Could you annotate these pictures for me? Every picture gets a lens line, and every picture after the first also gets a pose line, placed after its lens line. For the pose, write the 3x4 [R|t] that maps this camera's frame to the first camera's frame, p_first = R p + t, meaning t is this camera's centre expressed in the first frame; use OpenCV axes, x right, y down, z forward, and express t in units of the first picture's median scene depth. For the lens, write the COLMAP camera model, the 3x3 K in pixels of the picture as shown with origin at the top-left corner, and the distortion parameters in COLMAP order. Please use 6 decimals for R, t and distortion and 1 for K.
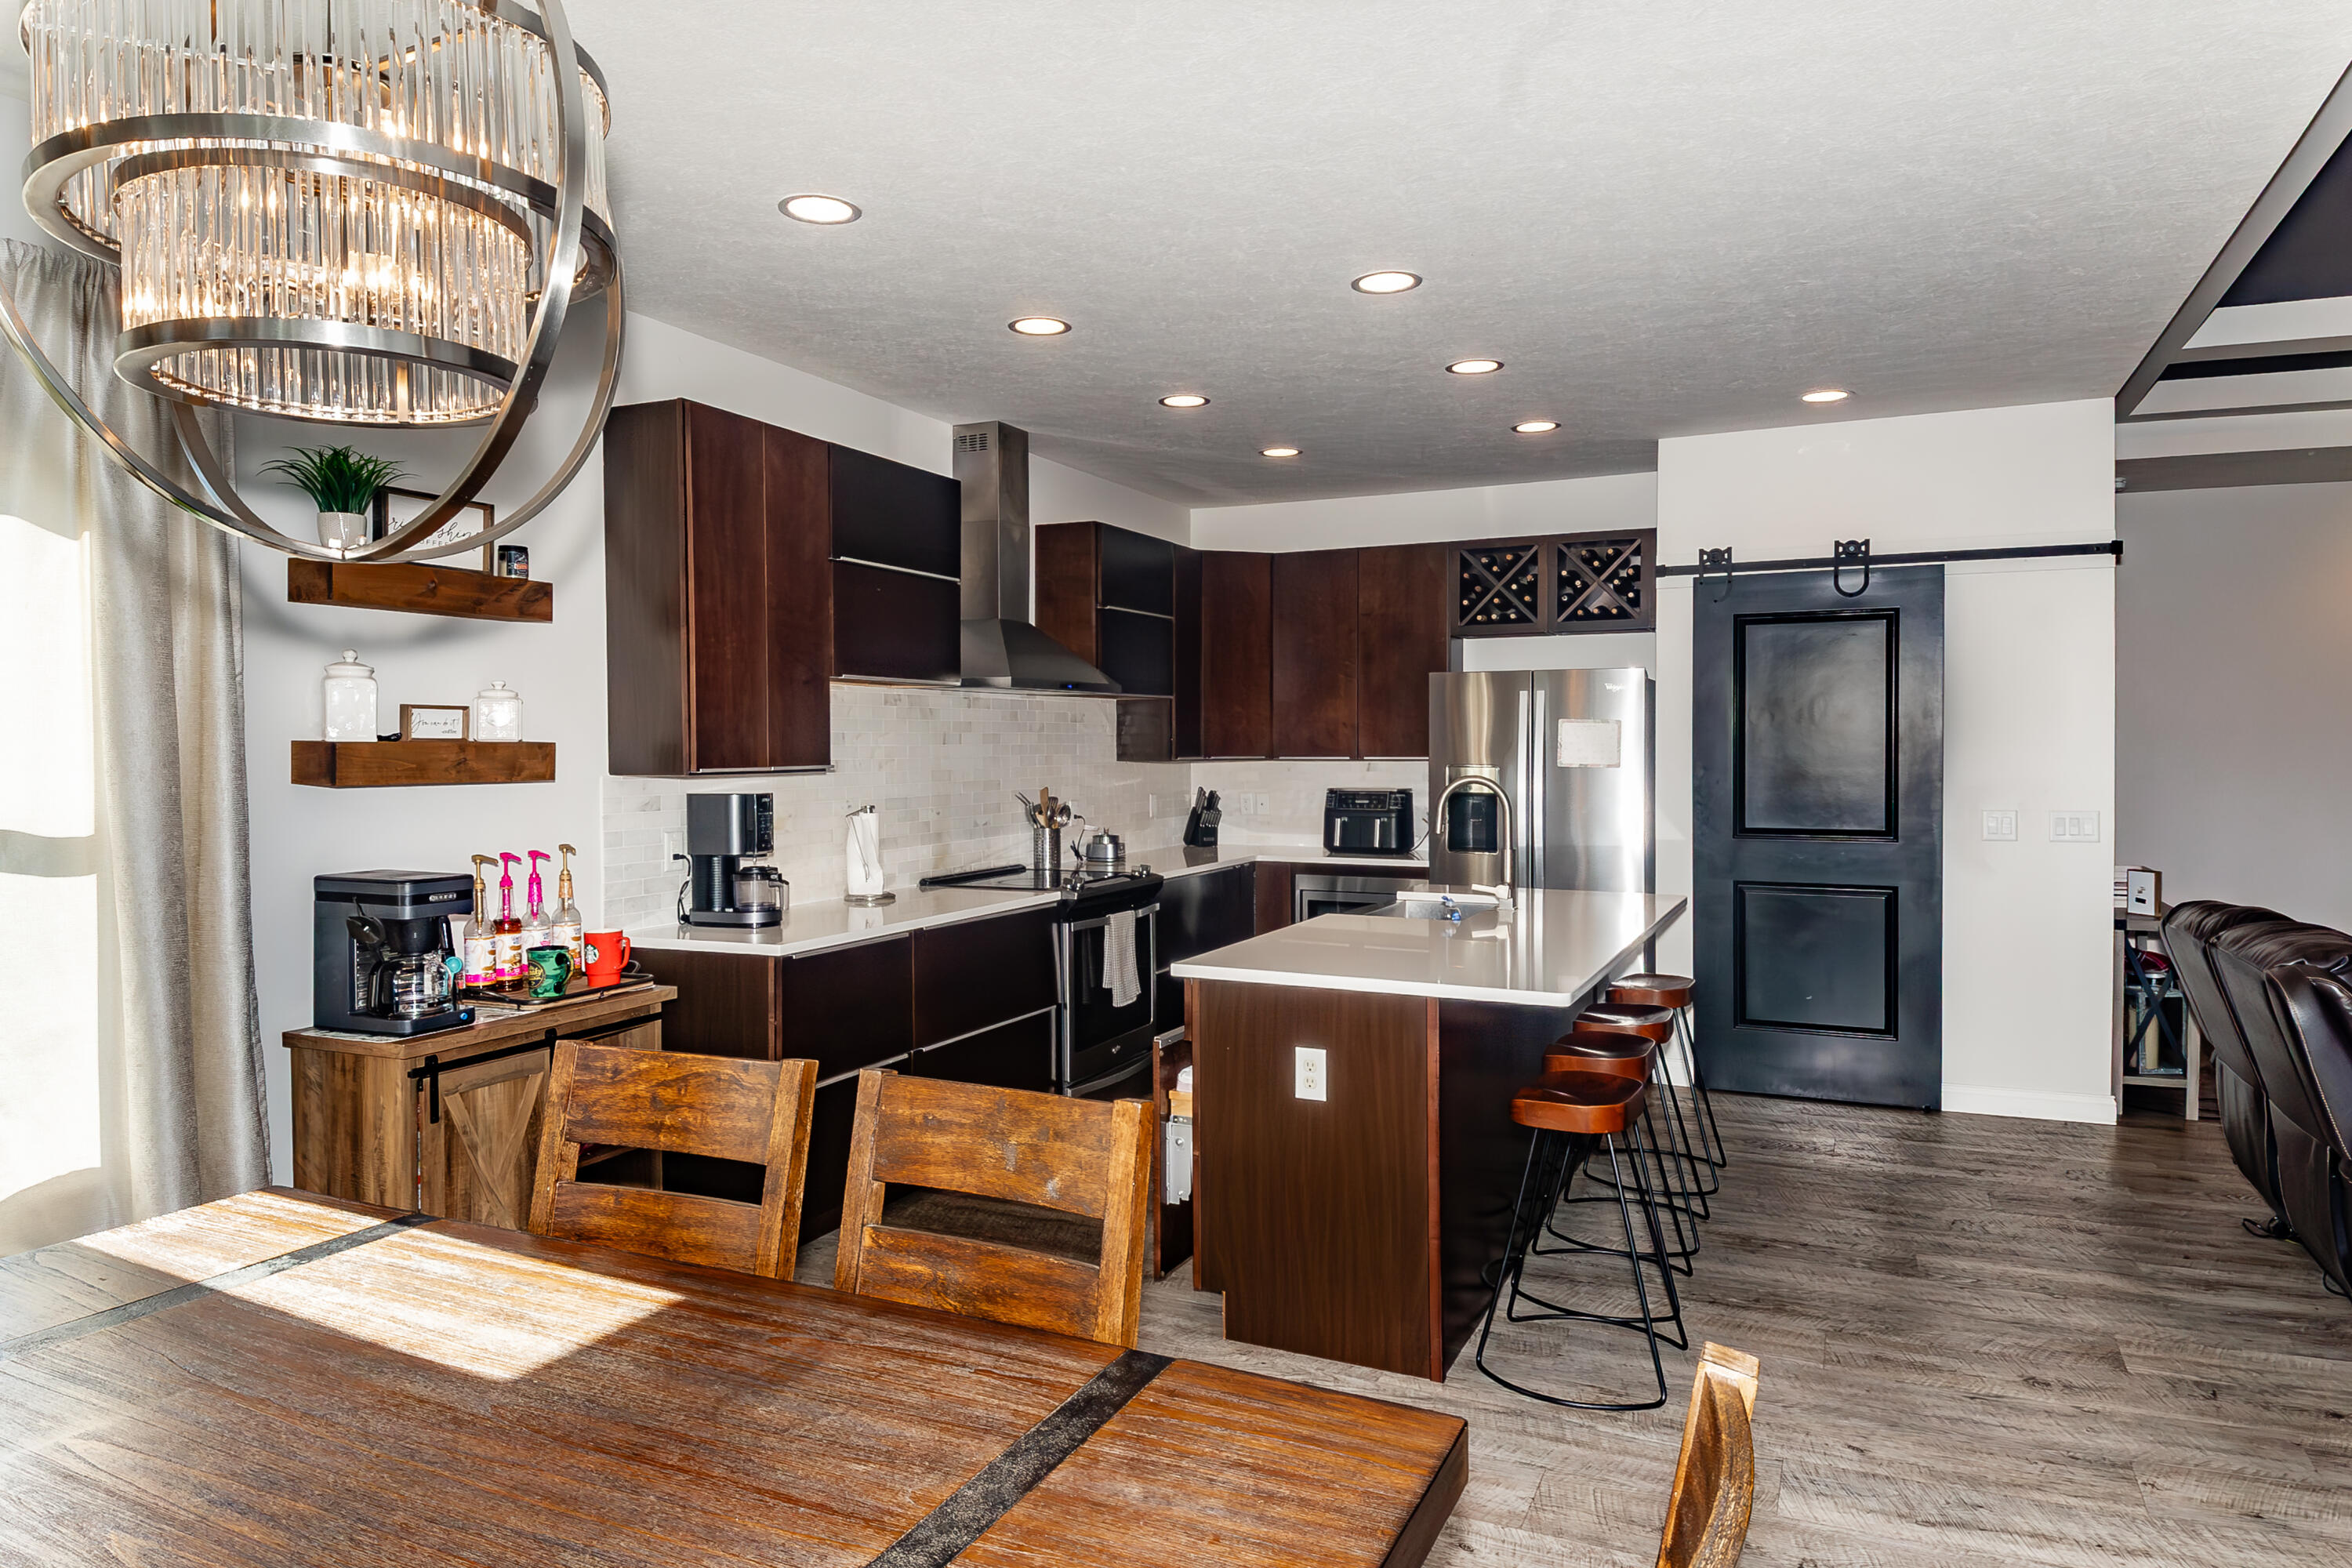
lens RADIAL K [[1446.1, 0, 1172.8], [0, 1446.1, 768.4], [0, 0, 1]] dist [0.097848, -0.123329]
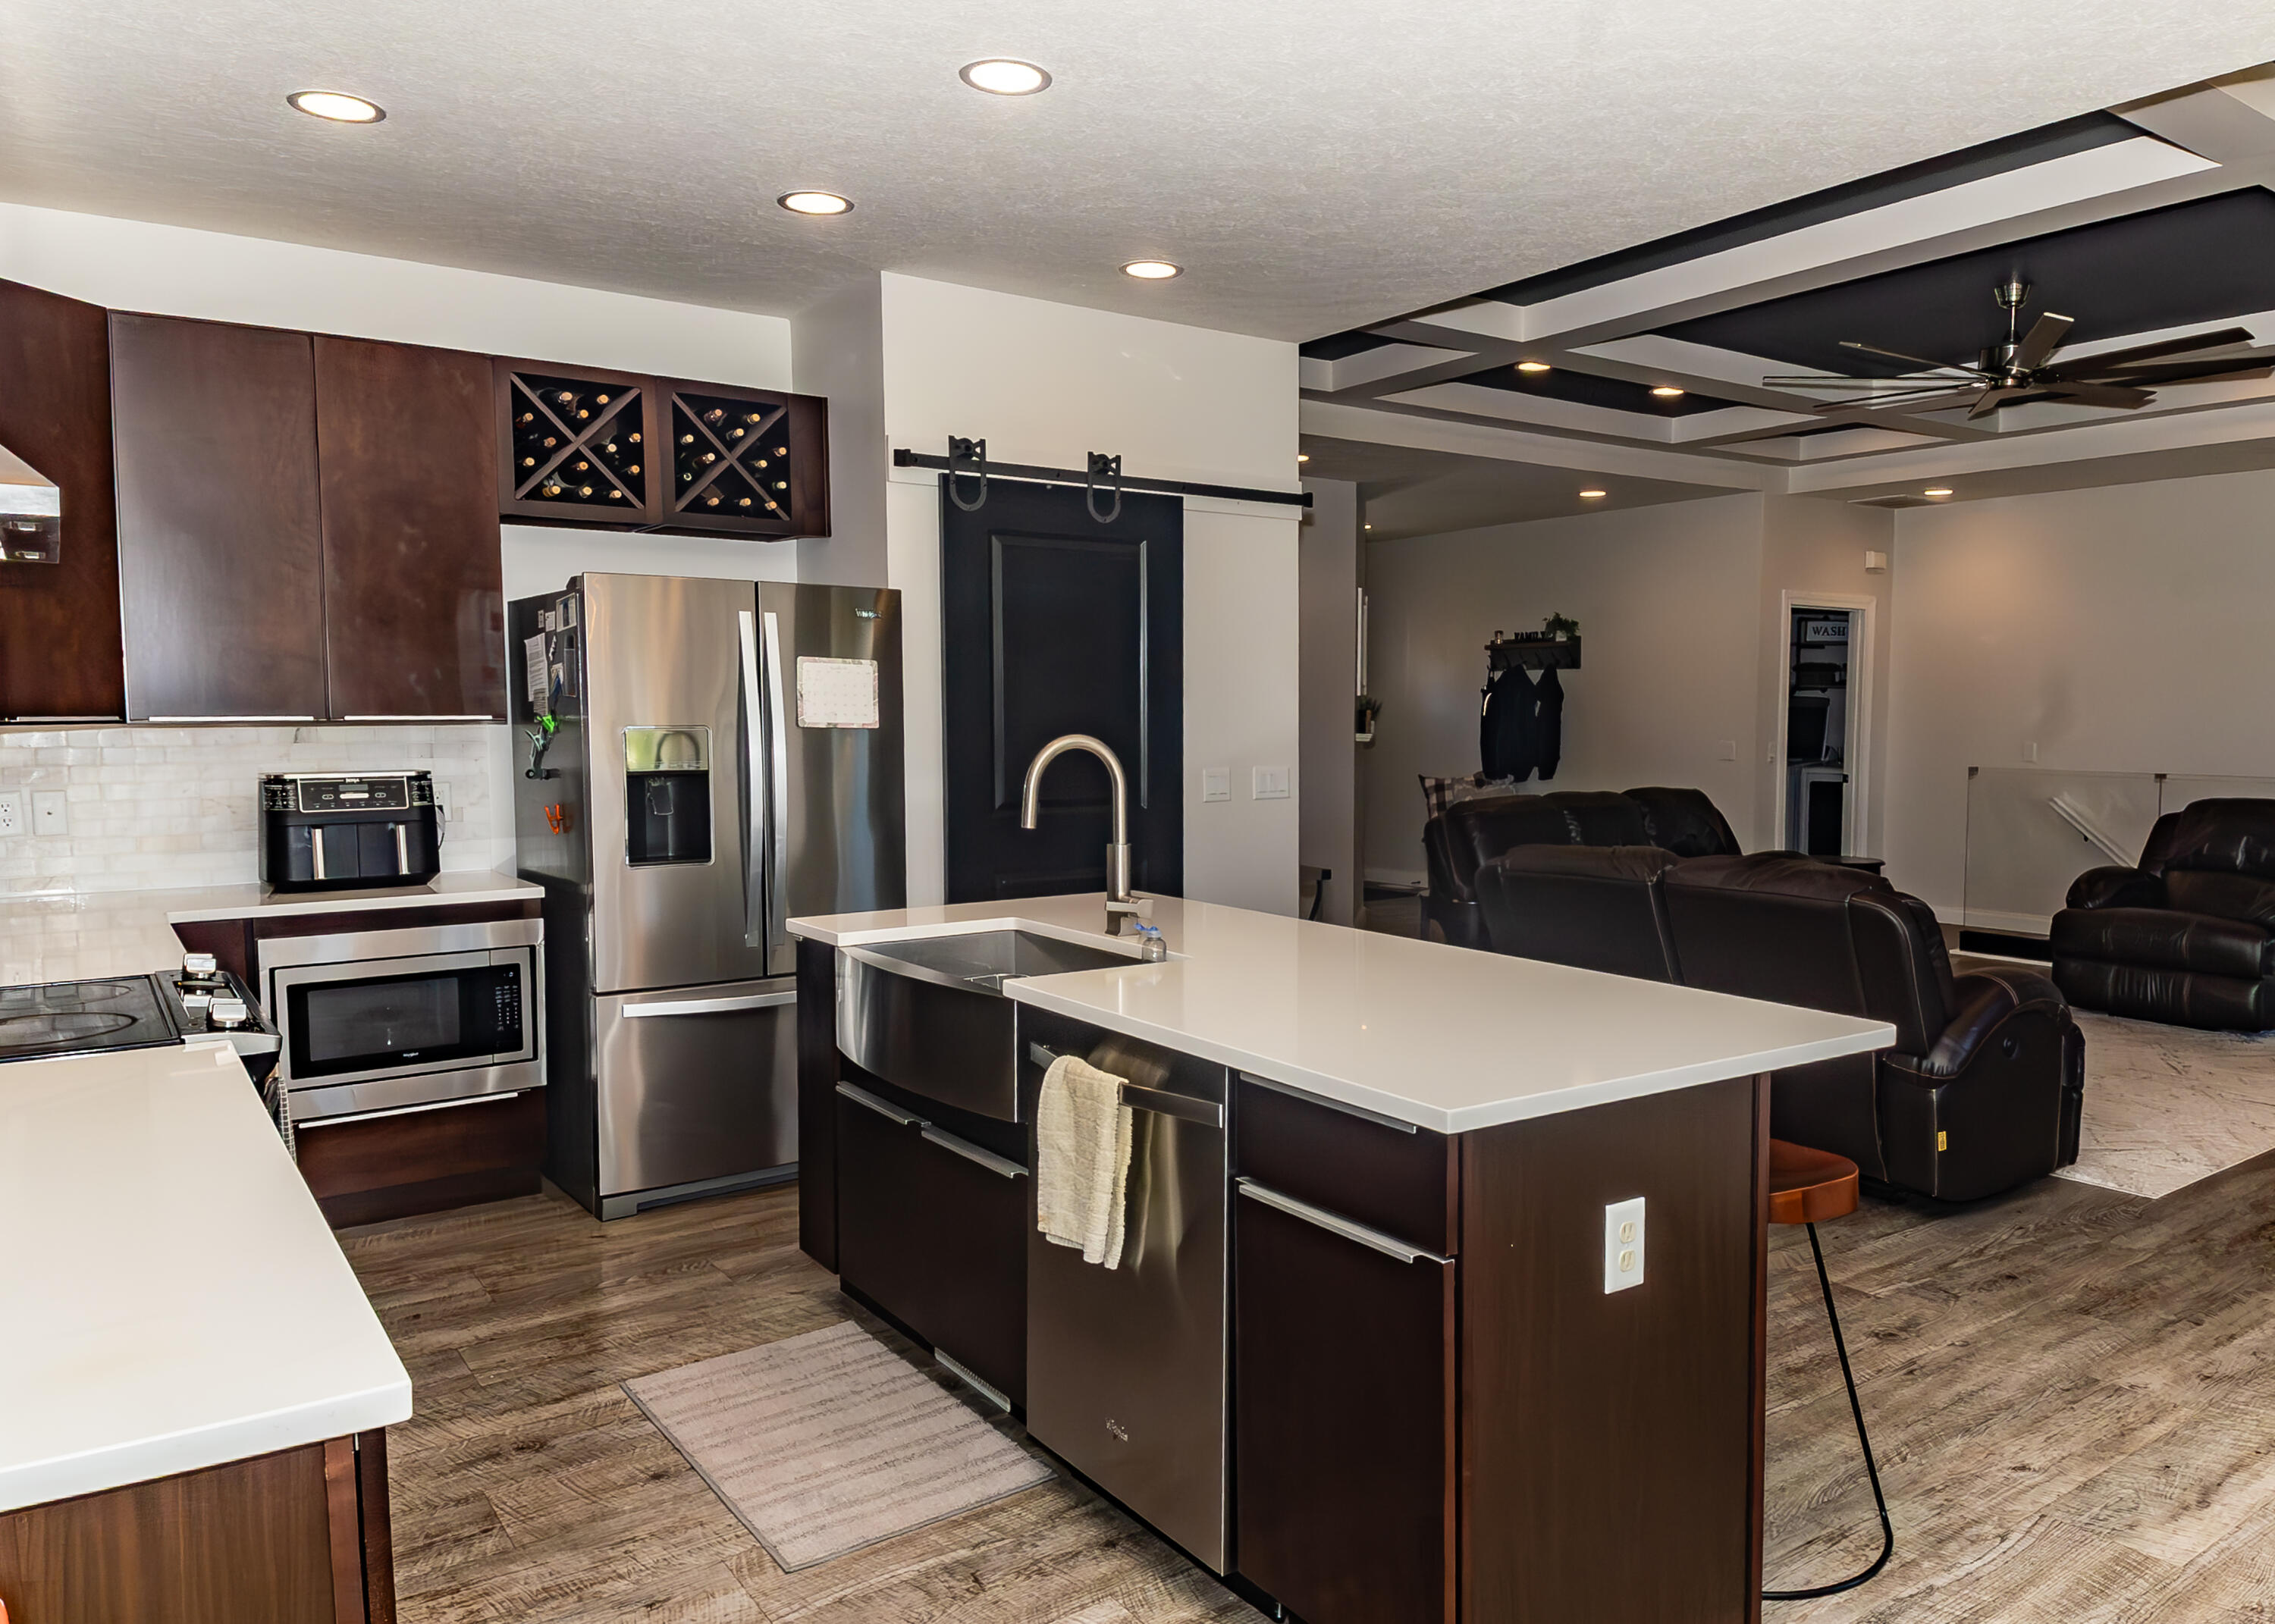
lens RADIAL K [[1597.4, 0, 1242.8], [0, 1597.4, 827.3], [0, 0, 1]] dist [0.077710, -0.101295]
pose [[0.472853, -0.061006, 0.879027, -0.337150], [0.013645, 0.997988, 0.061922, 0.001248], [-0.881036, -0.017286, 0.472734, 0.528281]]
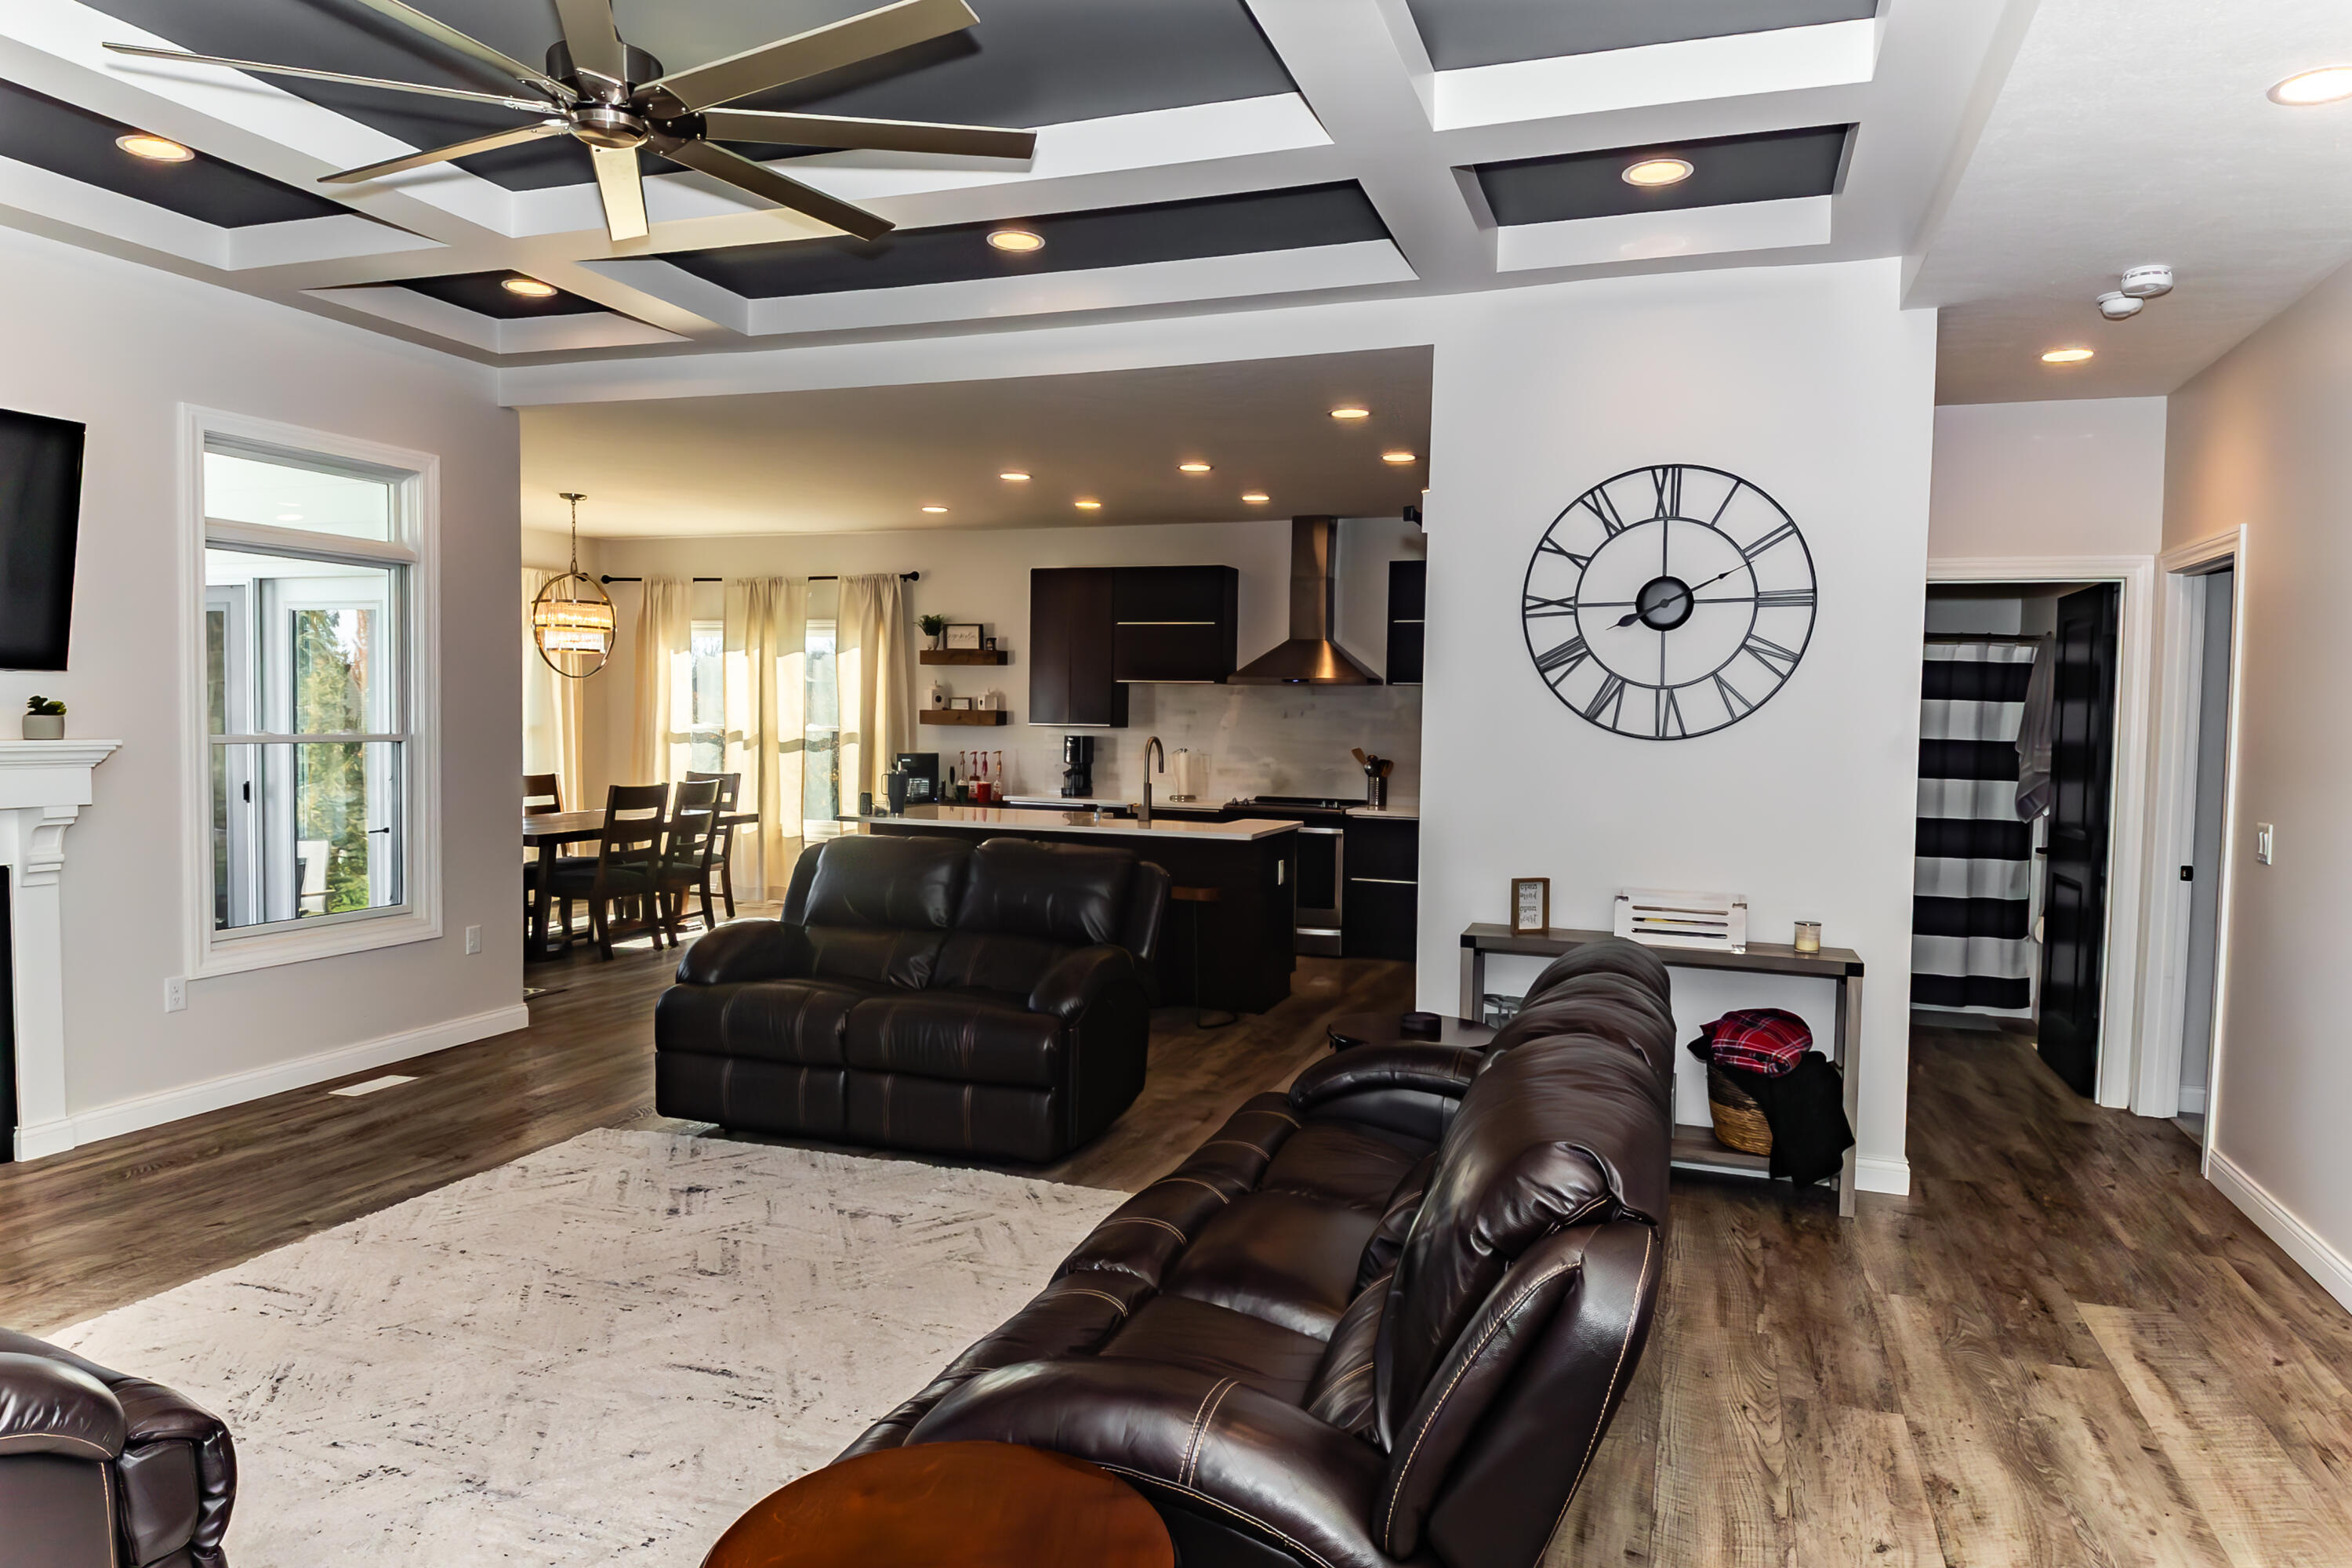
lens RADIAL K [[1438.8, 0, 1157.7], [0, 1438.8, 779.4], [0, 0, 1]] dist [0.111234, -0.123249]
pose [[0.088042, 0.050860, -0.994817, 1.541258], [-0.036488, 0.998190, 0.047803, -0.020593], [0.995448, 0.032090, 0.089739, 0.754043]]
